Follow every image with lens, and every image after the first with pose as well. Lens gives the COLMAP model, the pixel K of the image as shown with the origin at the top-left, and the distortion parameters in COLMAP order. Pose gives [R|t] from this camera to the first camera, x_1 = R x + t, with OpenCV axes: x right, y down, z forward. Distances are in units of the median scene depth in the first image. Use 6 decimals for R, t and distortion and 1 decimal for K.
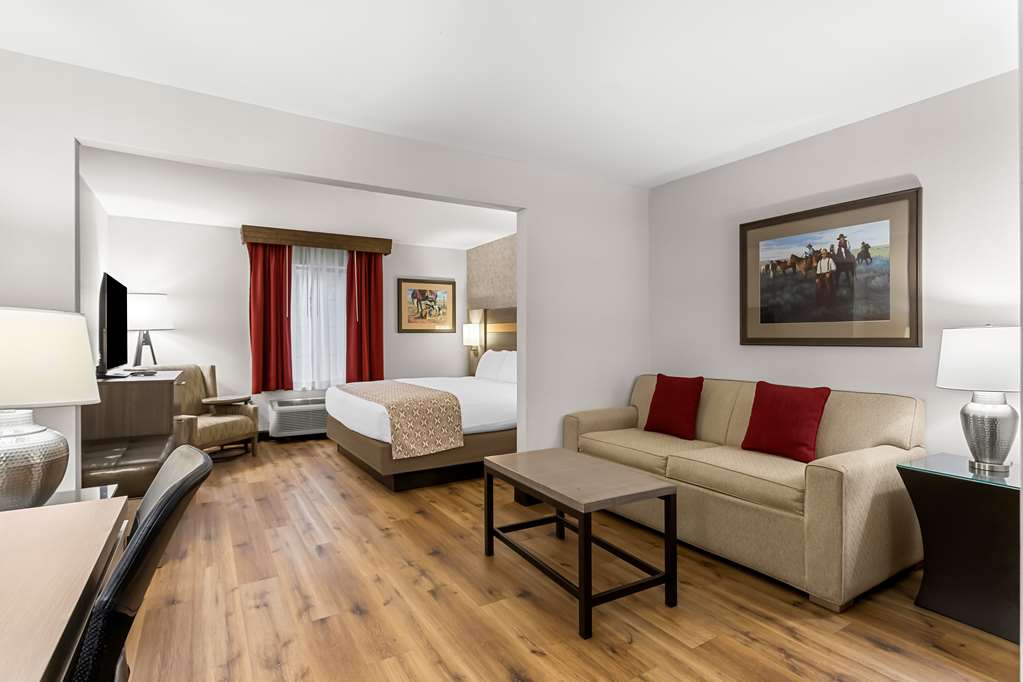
lens RADIAL K [[646.9, 0, 601.7], [0, 646.9, 335.2], [0, 0, 1]] dist [0.003229, 0.000714]
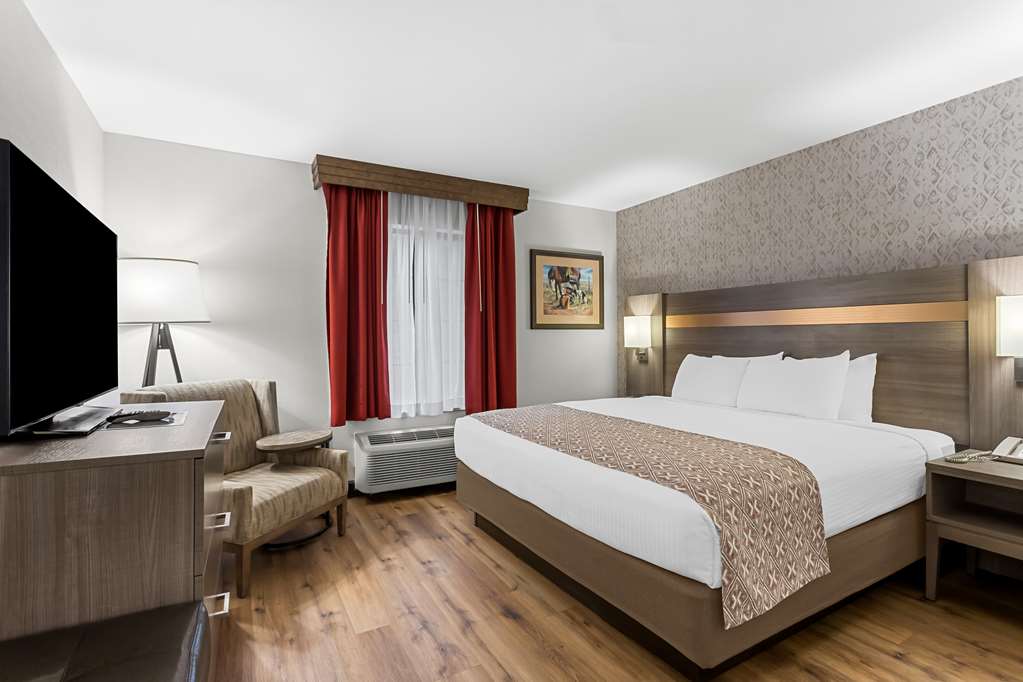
lens RADIAL K [[576.9, 0, 558.7], [0, 576.9, 336.9], [0, 0, 1]] dist [0.001461, 0.000663]
pose [[0.998956, -0.001629, -0.045646, -0.254909], [0.001647, 0.999999, 0.000370, 0.004114], [0.045645, -0.000444, 0.998958, 0.391561]]
